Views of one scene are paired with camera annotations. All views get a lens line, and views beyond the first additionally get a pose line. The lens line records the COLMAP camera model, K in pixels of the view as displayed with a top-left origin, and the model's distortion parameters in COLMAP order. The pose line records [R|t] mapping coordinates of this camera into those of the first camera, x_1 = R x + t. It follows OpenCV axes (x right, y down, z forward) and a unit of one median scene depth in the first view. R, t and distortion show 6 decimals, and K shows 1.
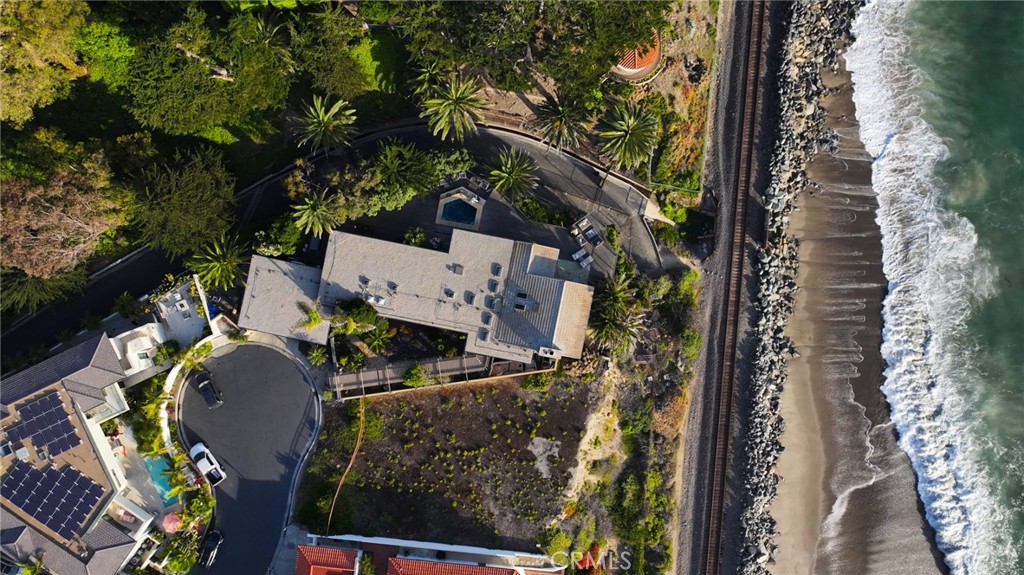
lens RADIAL K [[699.5, 0, 509.0], [0, 699.5, 285.3], [0, 0, 1]] dist [-0.003619, -0.000424]
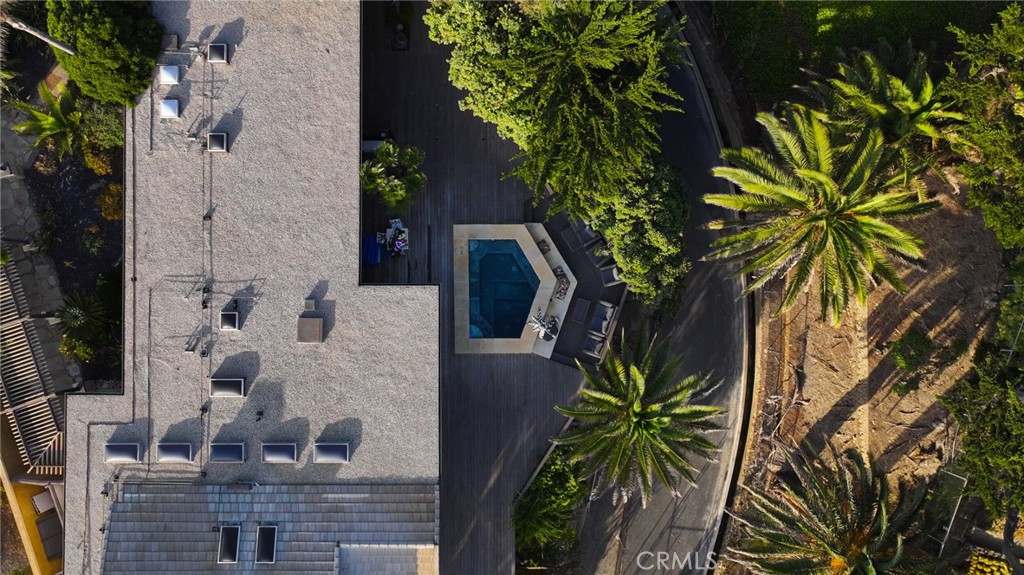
lens RADIAL K [[699.5, 0, 510.4], [0, 699.5, 291.1], [0, 0, 1]] dist [-0.003619, -0.000424]
pose [[0.191523, 0.981487, 0.001589, -0.071214], [-0.980901, 0.191352, 0.034883, -0.124531], [0.033933, -0.008239, 0.999390, 0.682686]]
